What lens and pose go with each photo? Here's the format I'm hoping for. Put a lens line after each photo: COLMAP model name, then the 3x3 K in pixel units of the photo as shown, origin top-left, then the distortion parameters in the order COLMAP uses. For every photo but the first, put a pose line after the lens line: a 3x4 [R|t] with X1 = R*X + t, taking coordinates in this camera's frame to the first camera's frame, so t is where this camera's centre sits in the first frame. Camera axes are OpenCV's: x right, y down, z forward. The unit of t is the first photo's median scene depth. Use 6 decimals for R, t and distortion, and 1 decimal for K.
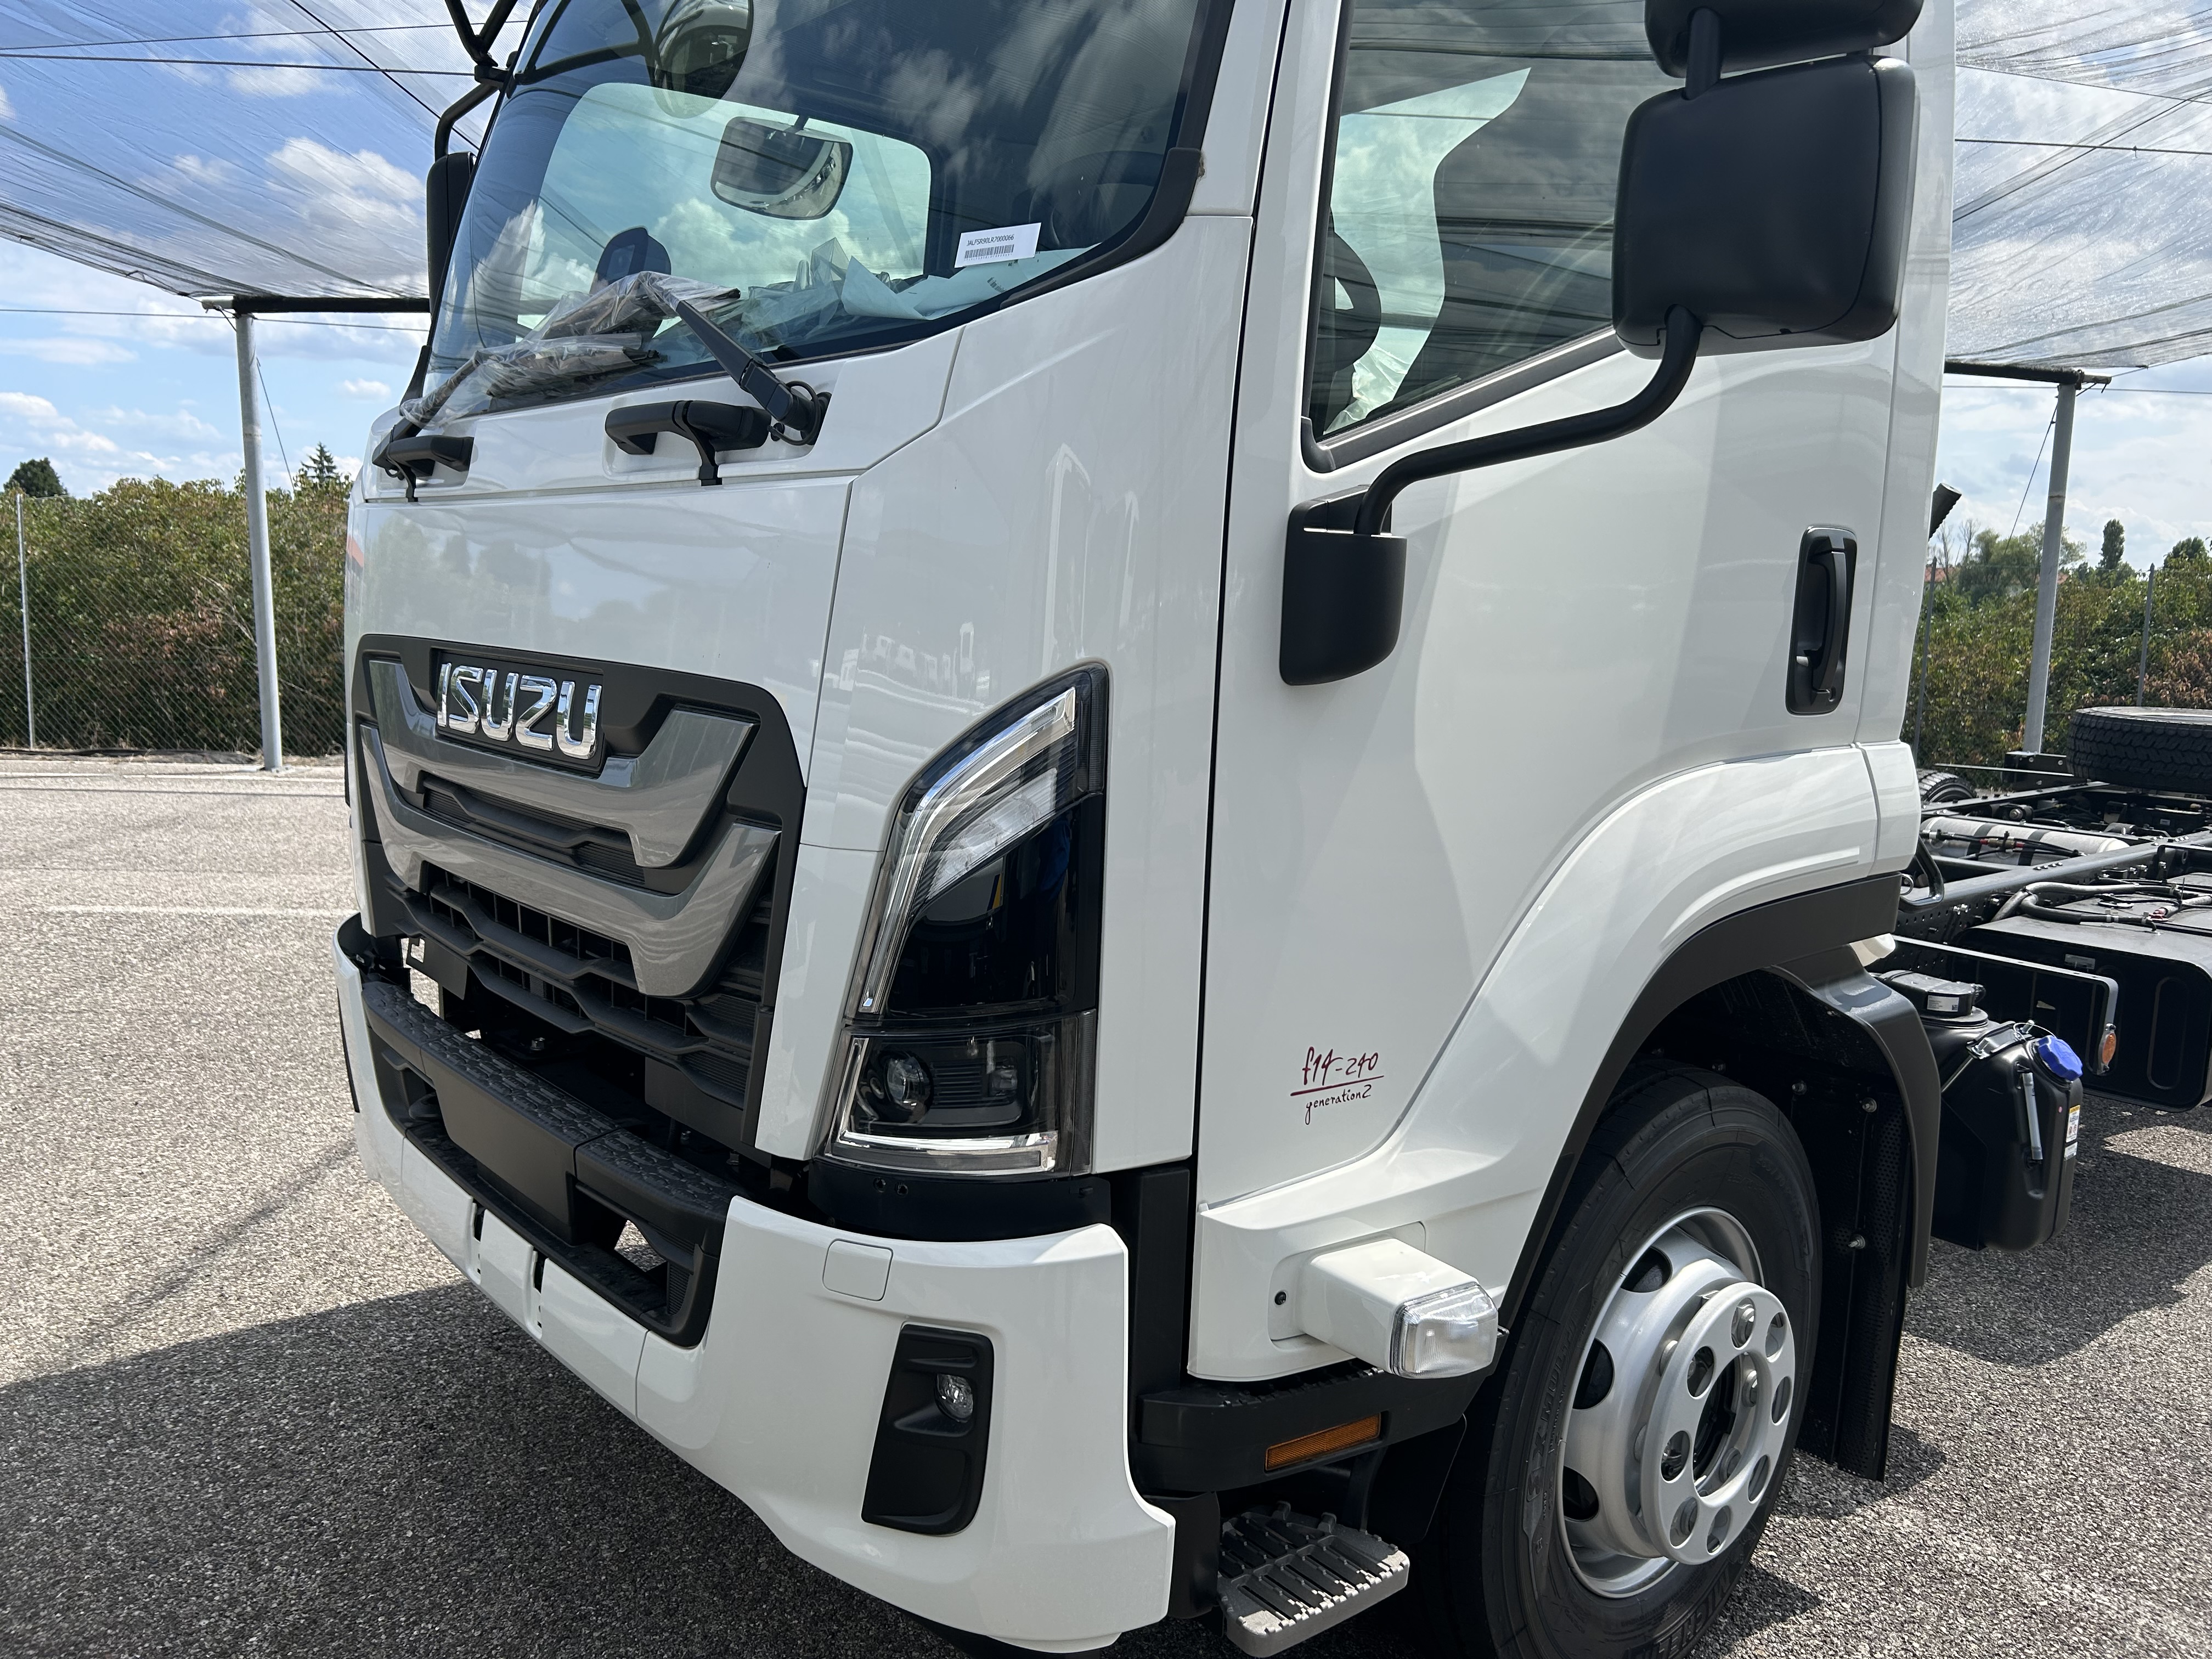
lens RADIAL K [[1657.0, 0, 1024.8], [0, 1657.0, 821.5], [0, 0, 1]] dist [0.064559, -0.089190]
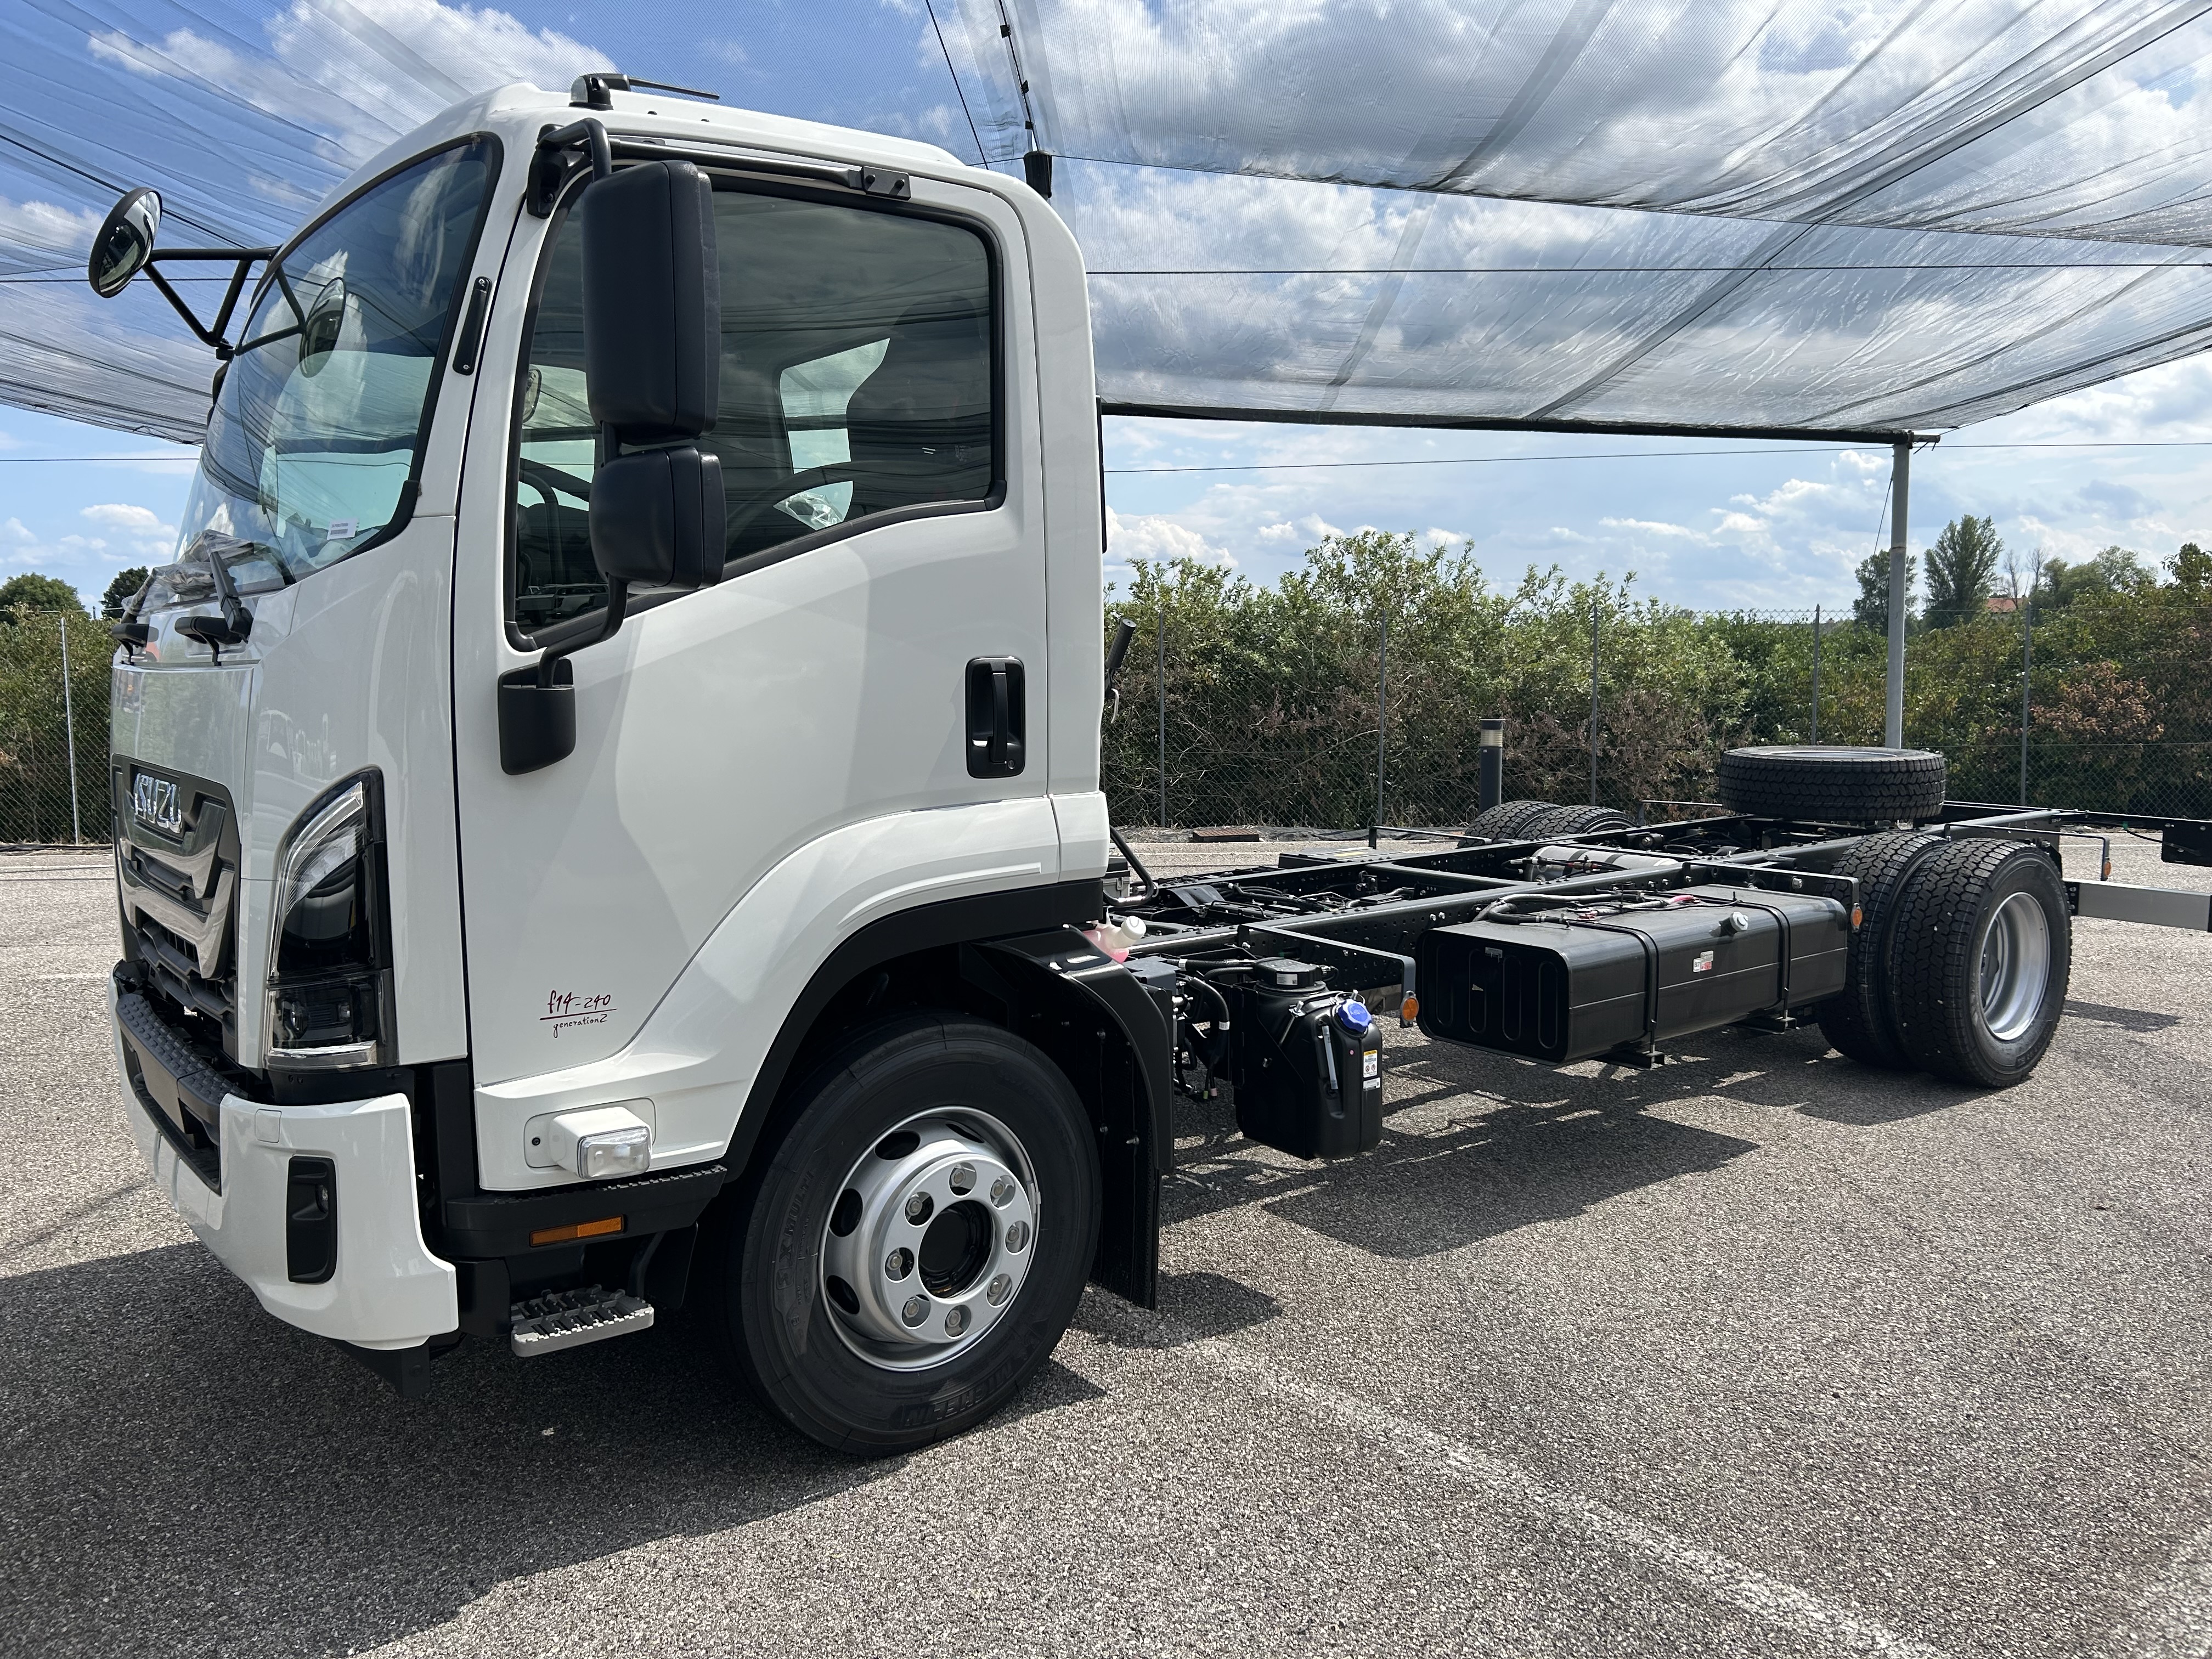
lens RADIAL K [[1704.7, 0, 1086.2], [0, 1704.7, 812.6], [0, 0, 1]] dist [0.055461, -0.079881]
pose [[0.998525, -0.034520, -0.041902, 0.578267], [0.032654, 0.998479, -0.044414, 0.037795], [0.043371, 0.042980, 0.998134, -0.516935]]
